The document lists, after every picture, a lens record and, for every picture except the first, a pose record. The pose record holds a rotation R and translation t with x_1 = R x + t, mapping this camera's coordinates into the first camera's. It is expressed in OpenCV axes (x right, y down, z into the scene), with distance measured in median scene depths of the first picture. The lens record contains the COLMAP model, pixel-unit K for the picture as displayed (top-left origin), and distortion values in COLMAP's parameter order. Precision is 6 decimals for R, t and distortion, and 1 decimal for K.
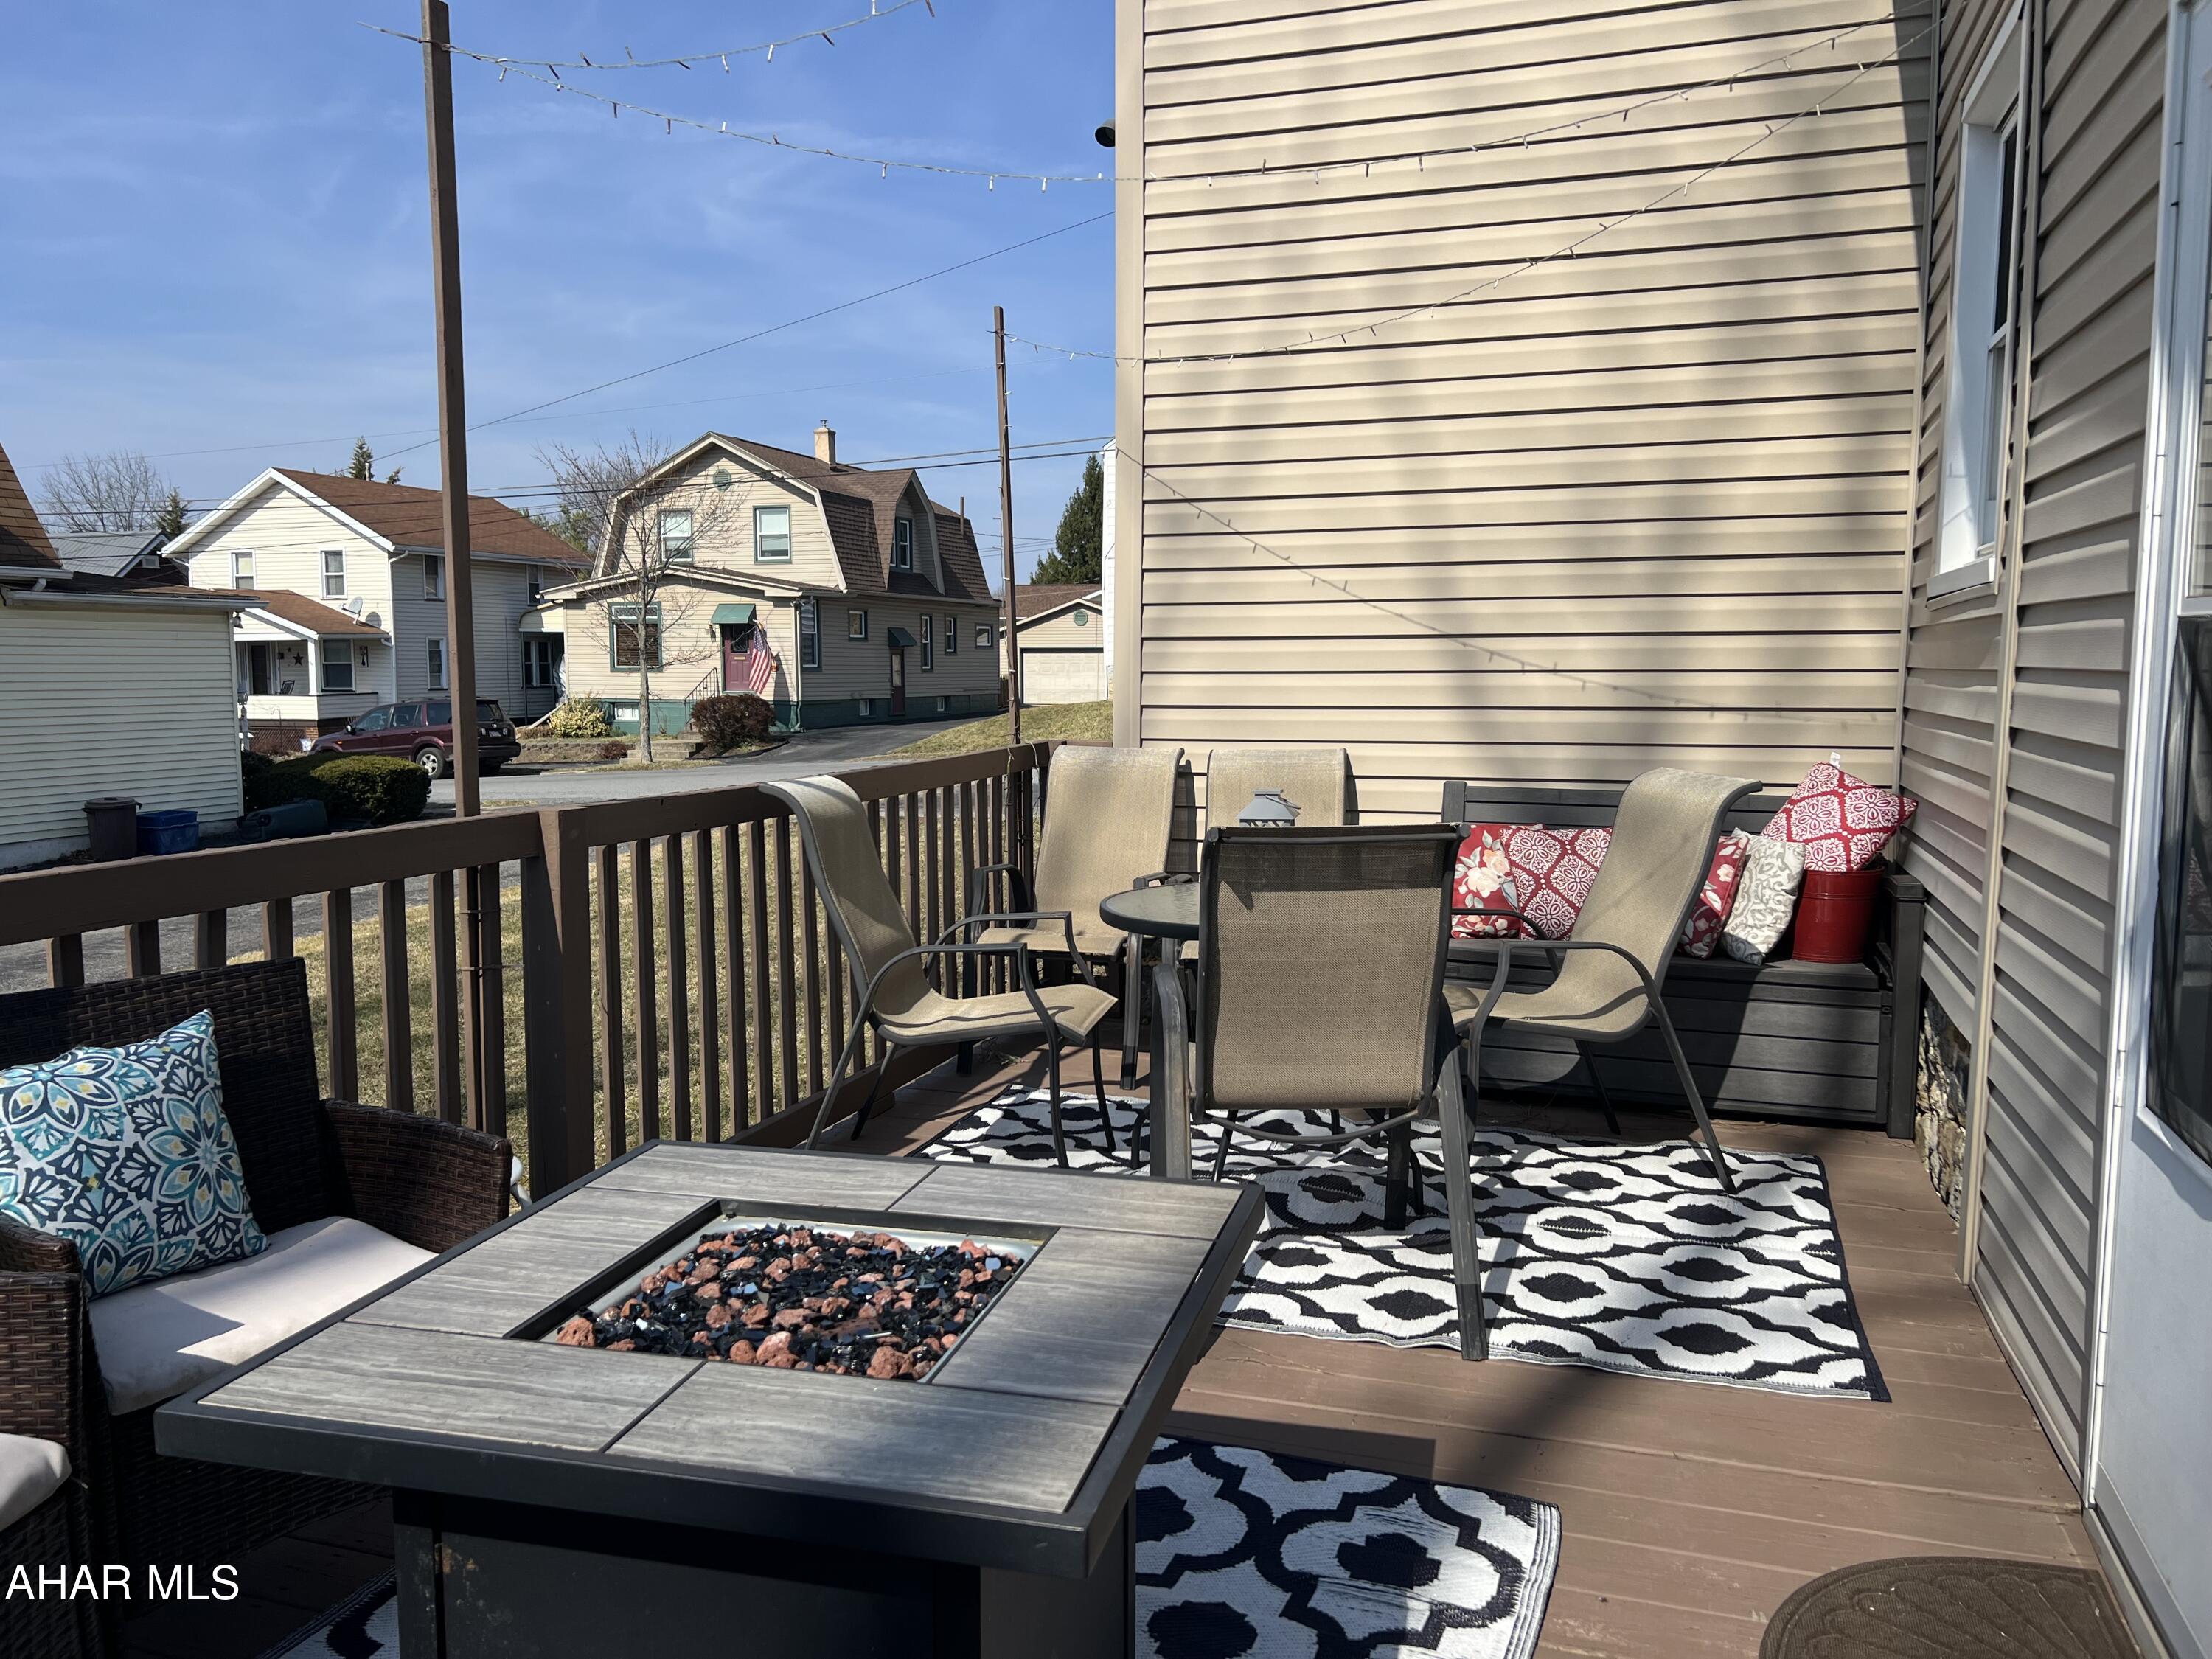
lens RADIAL K [[1664.8, 0, 1150.2], [0, 1664.8, 862.6], [0, 0, 1]] dist [0.034284, -0.044517]
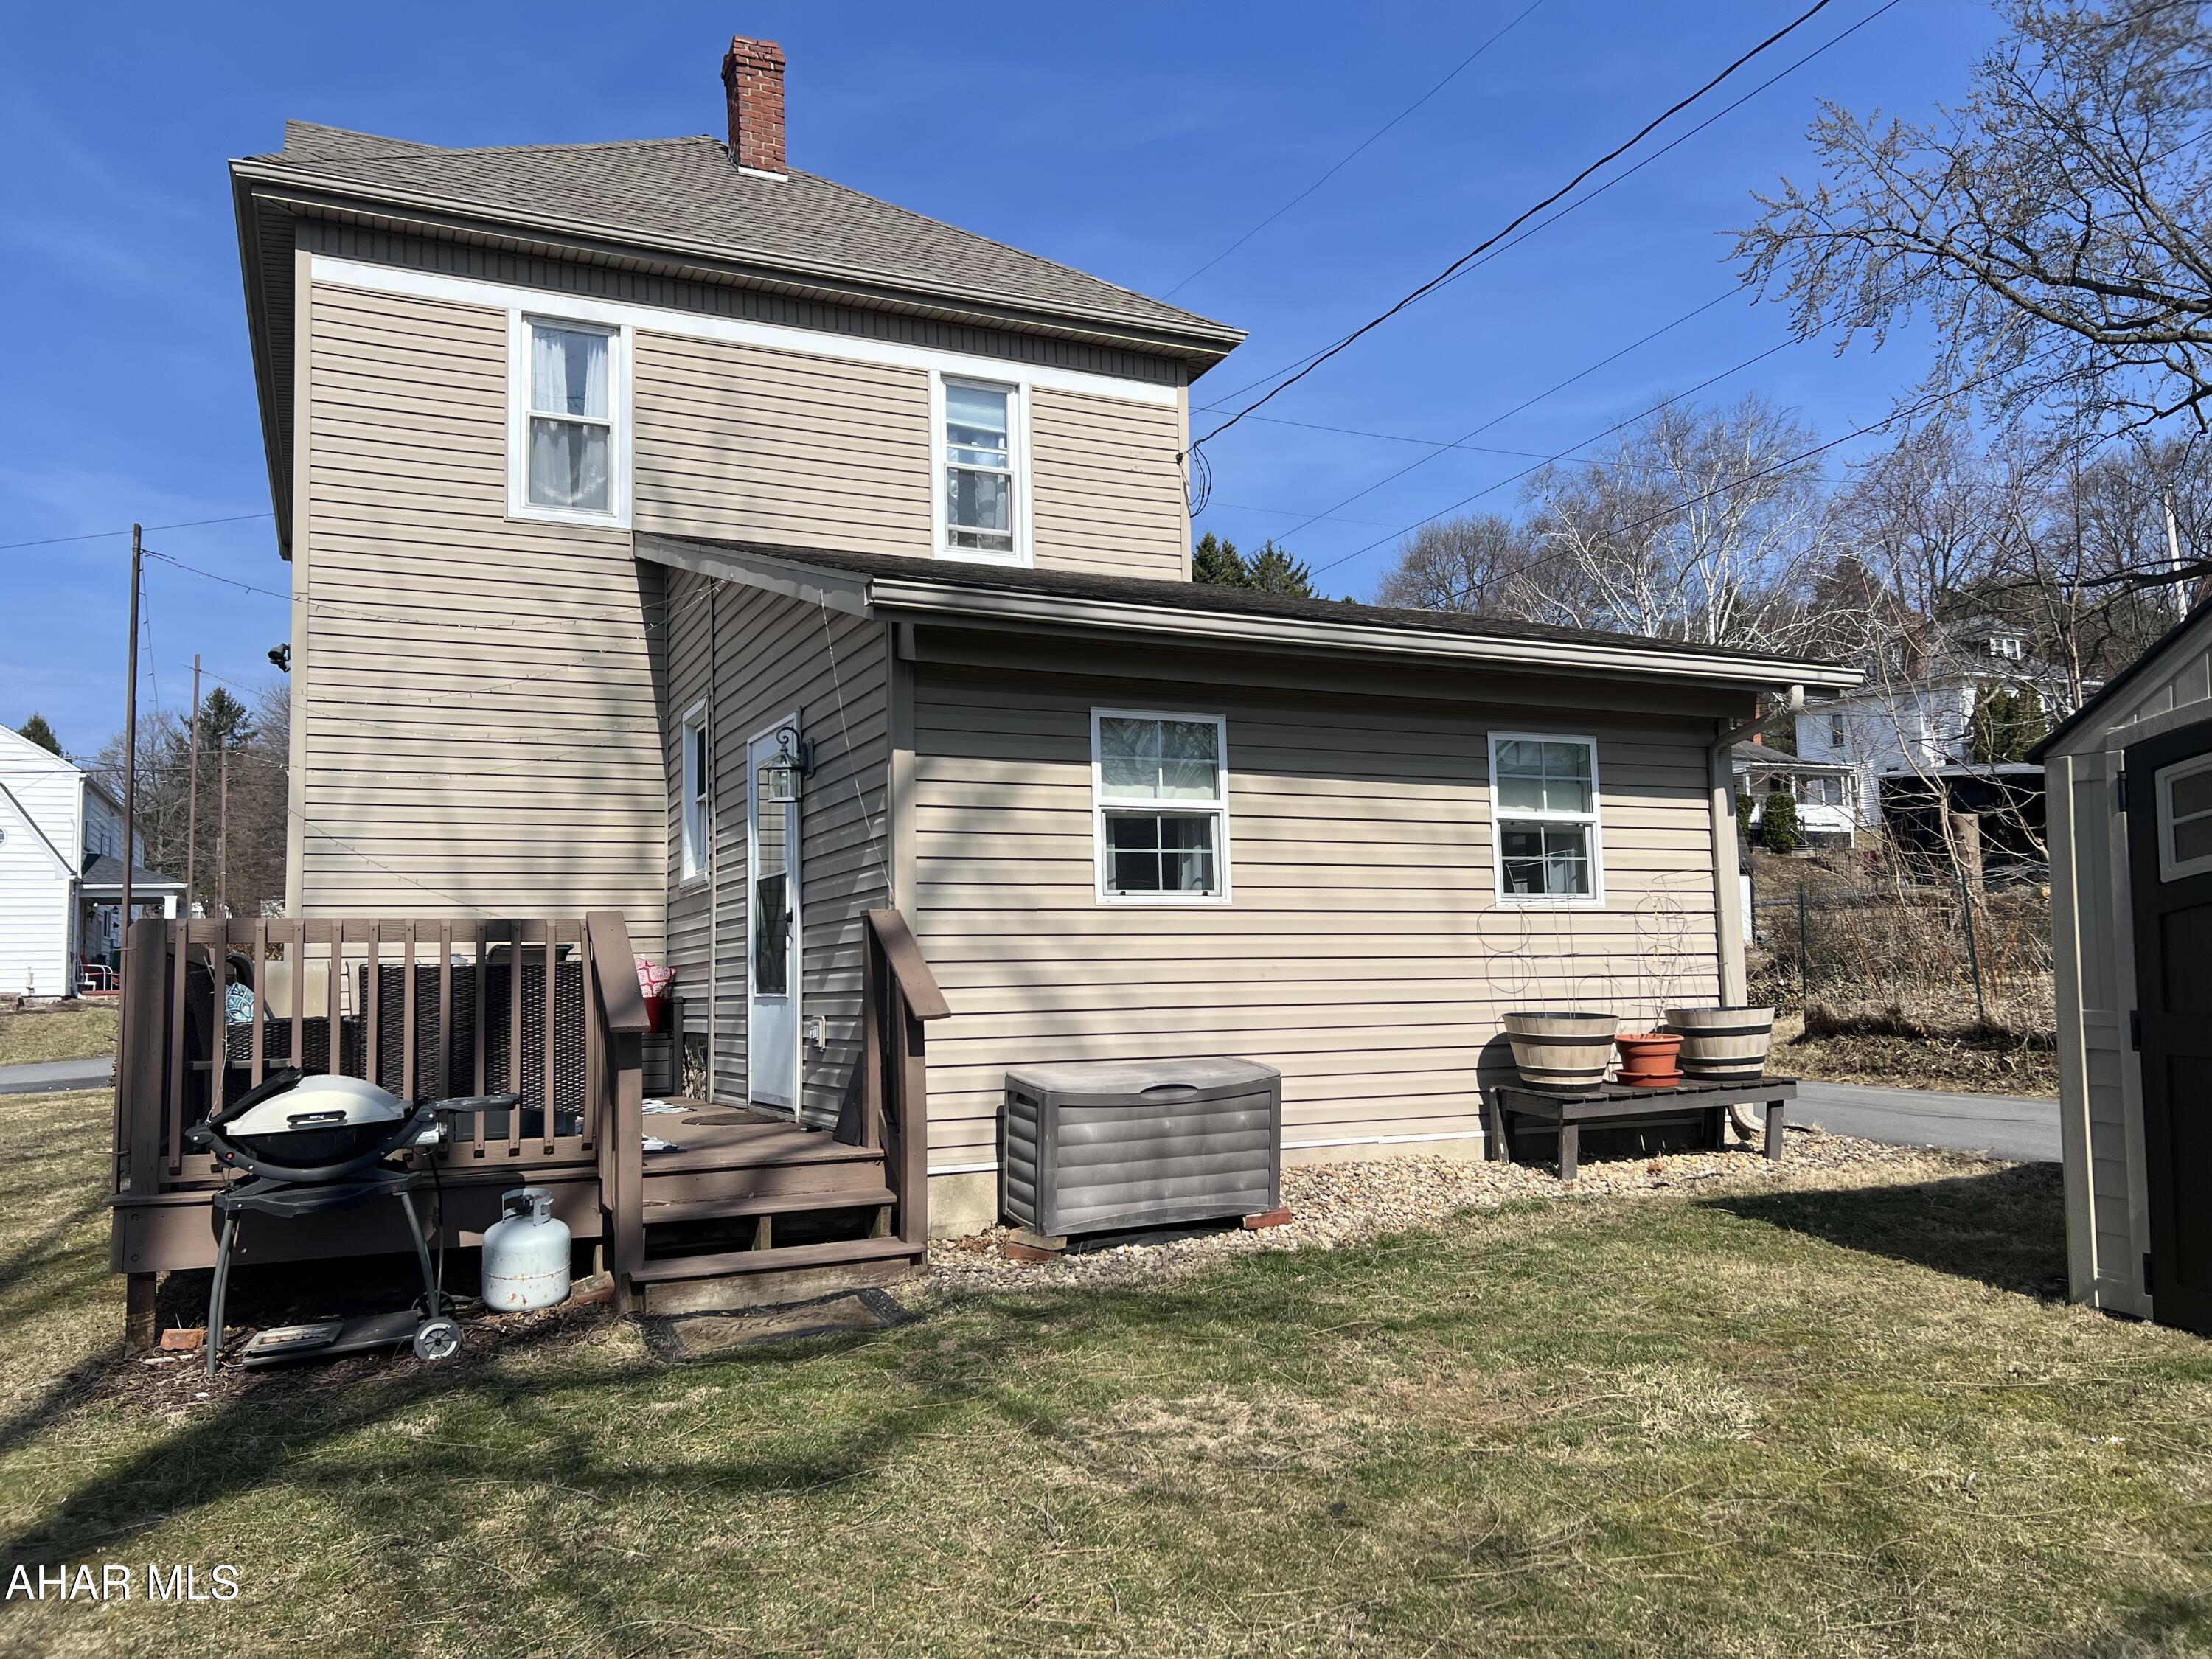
lens RADIAL K [[1664.8, 0, 1101.8], [0, 1664.8, 840.2], [0, 0, 1]] dist [0.034284, -0.044517]
pose [[0.739100, 0.049499, 0.671774, -0.712908], [0.101741, 0.977651, -0.183975, 0.279672], [-0.665868, 0.204322, 0.717546, -1.185363]]
